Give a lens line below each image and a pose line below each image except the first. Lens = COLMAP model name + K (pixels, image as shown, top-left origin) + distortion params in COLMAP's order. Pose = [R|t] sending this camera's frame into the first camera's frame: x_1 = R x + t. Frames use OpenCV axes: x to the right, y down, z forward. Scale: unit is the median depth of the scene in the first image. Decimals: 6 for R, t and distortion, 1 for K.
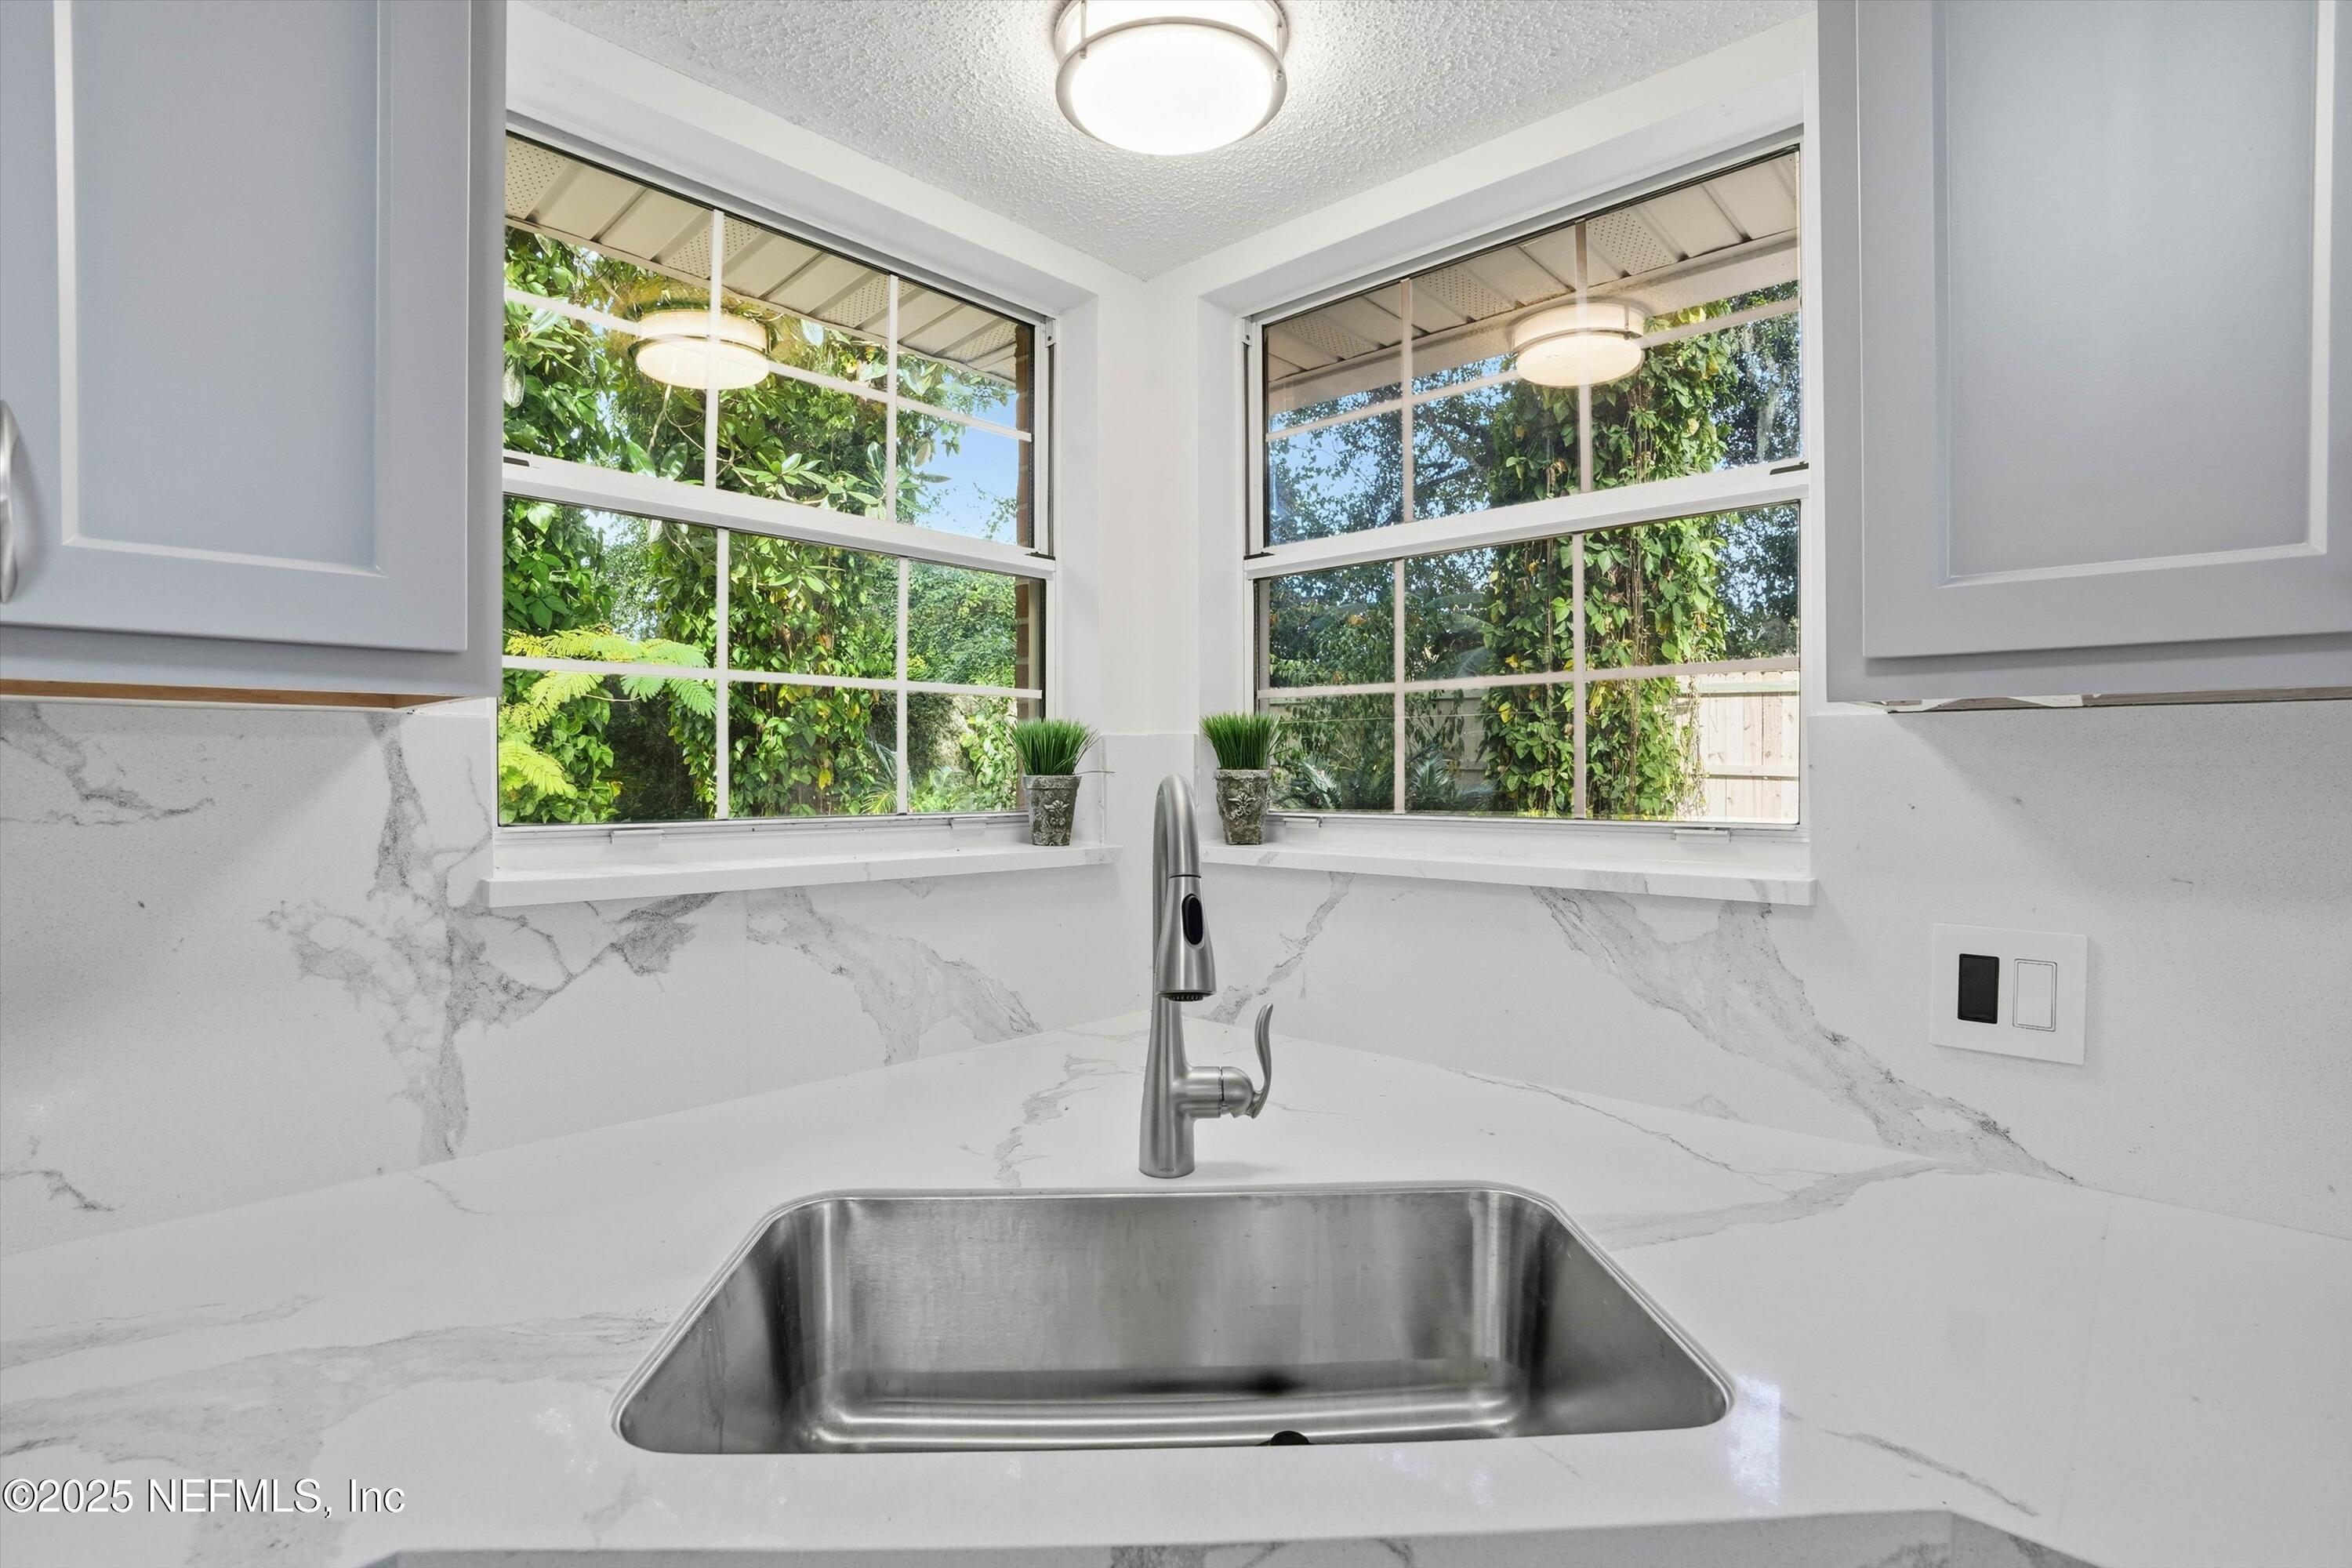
lens RADIAL K [[1110.7, 0, 1177.5], [0, 1110.7, 796.1], [0, 0, 1]] dist [-0.070446, 0.028352]
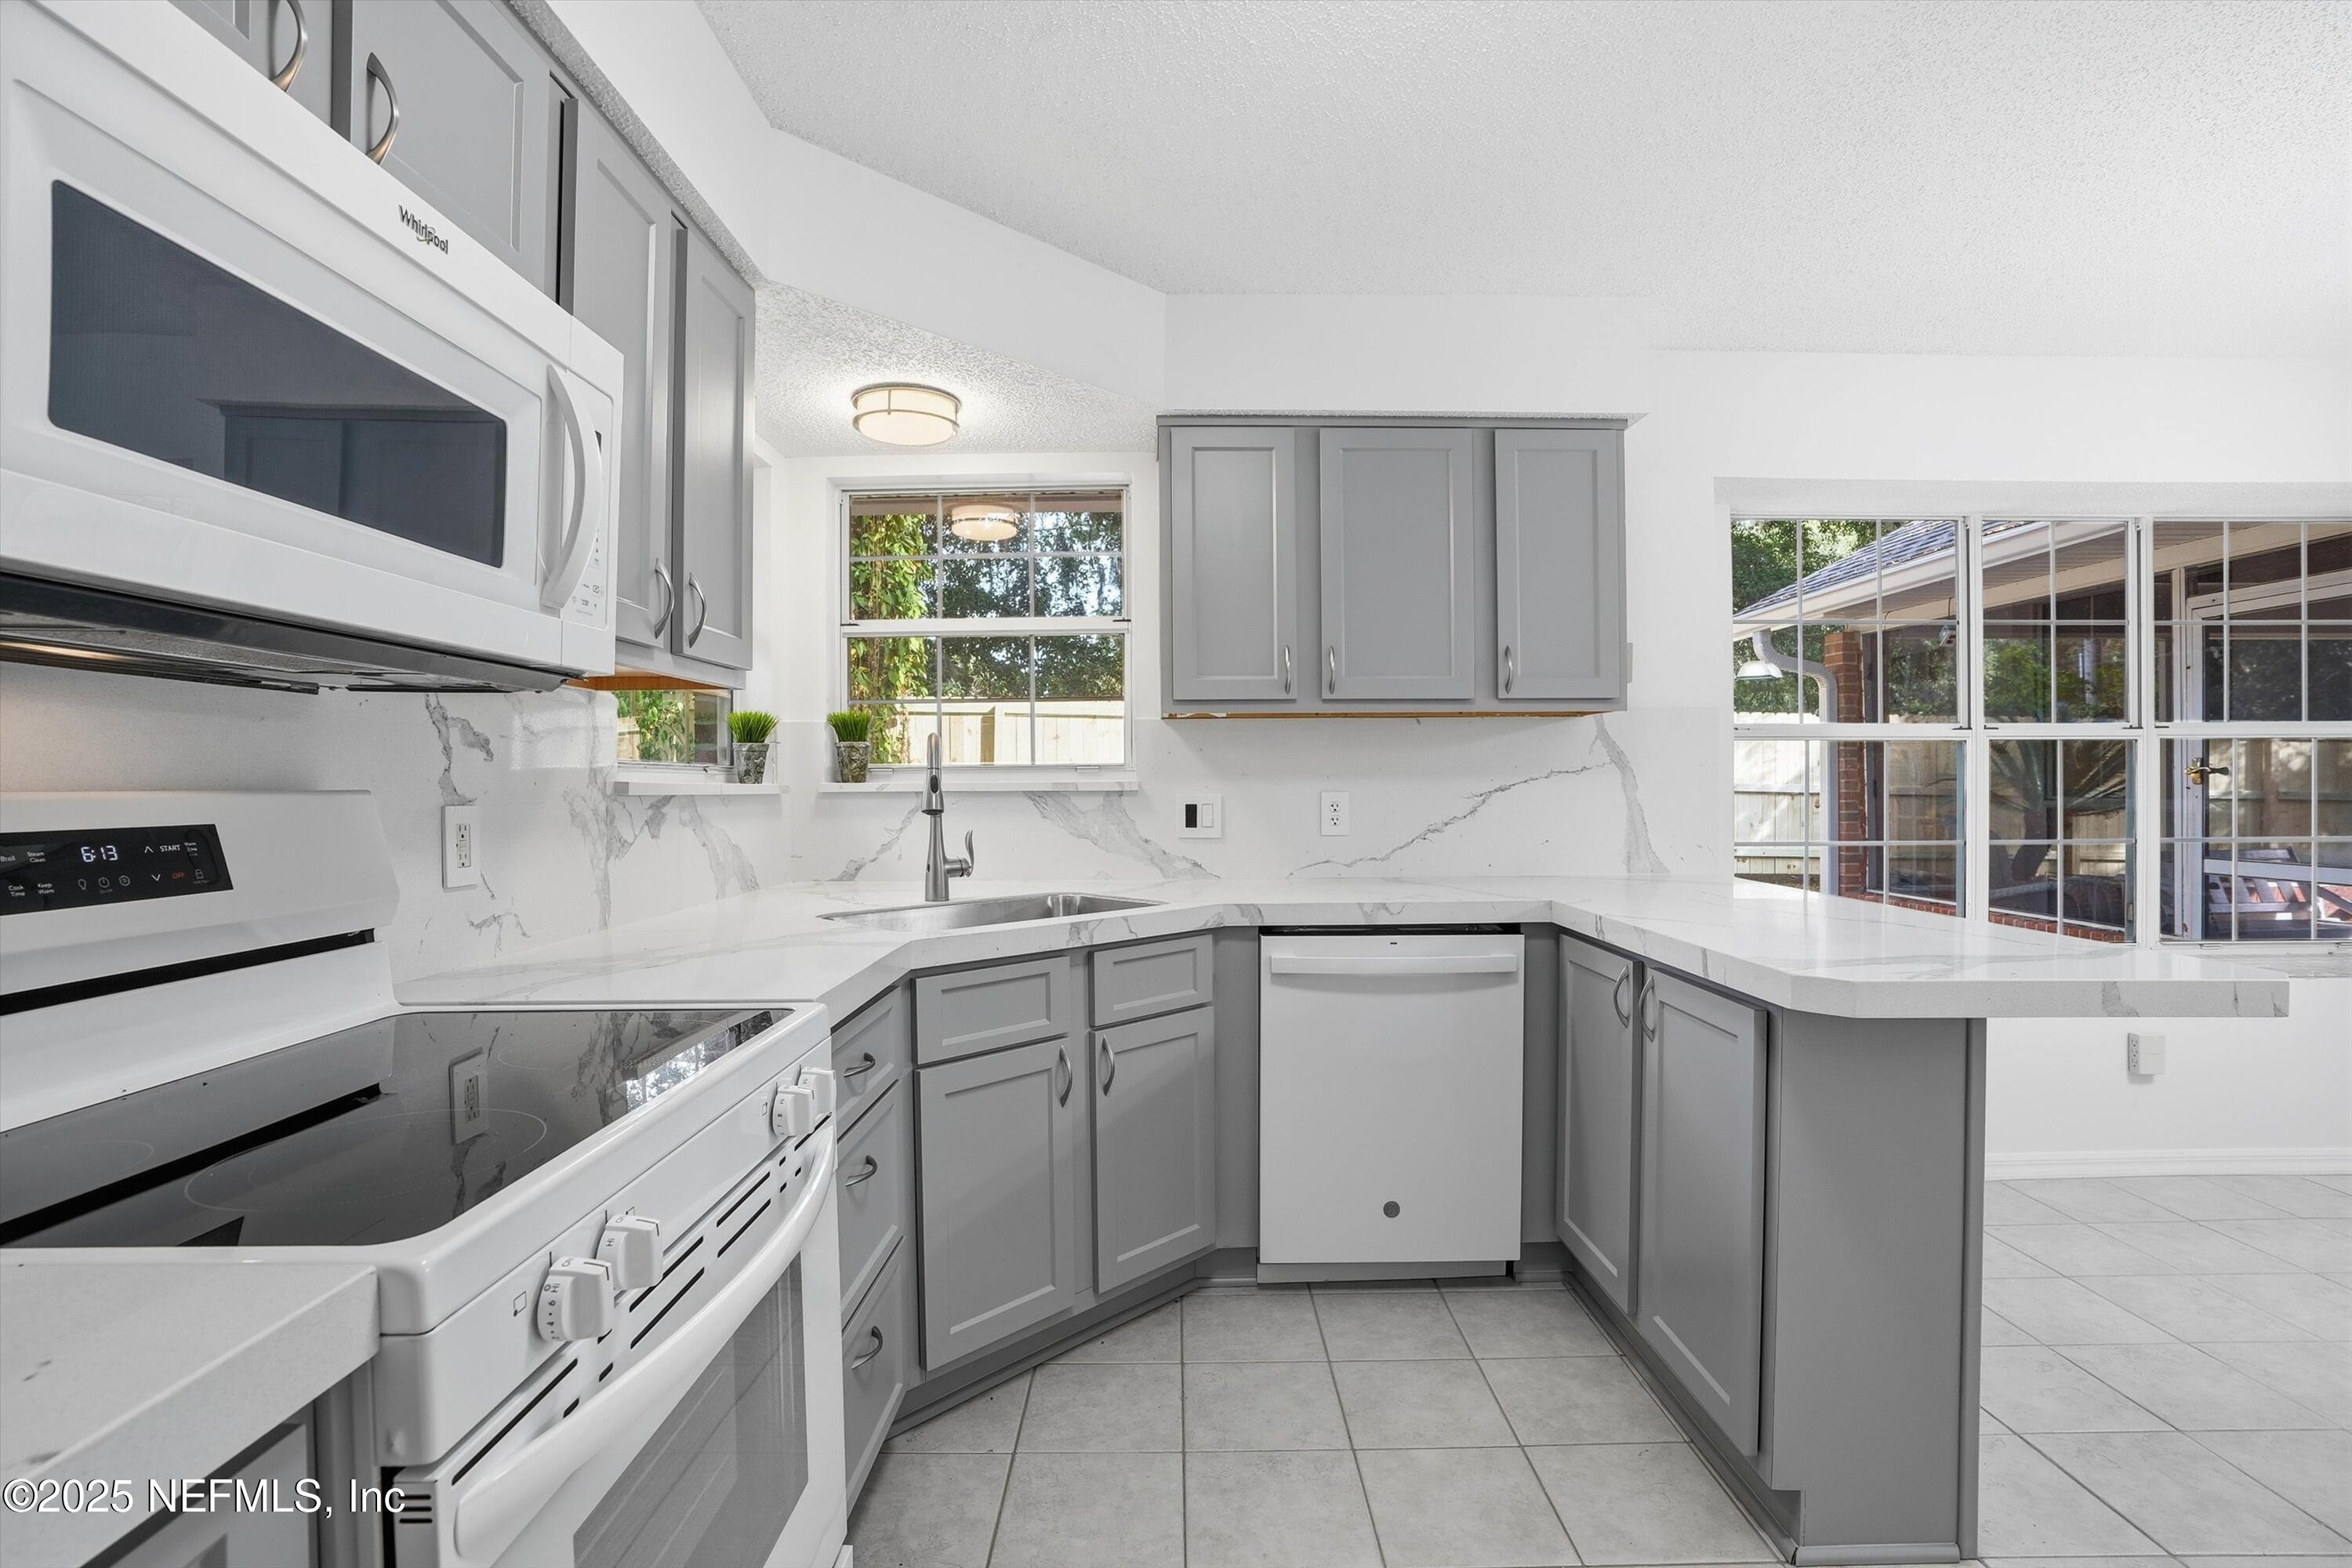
lens RADIAL K [[1110.7, 0, 1177.5], [0, 1110.7, 796.1], [0, 0, 1]] dist [-0.070446, 0.028352]
pose [[0.726960, -0.011537, 0.686583, -1.218422], [0.022286, 0.999729, -0.006797, 0.135620], [-0.686319, 0.020242, 0.727019, -1.045819]]
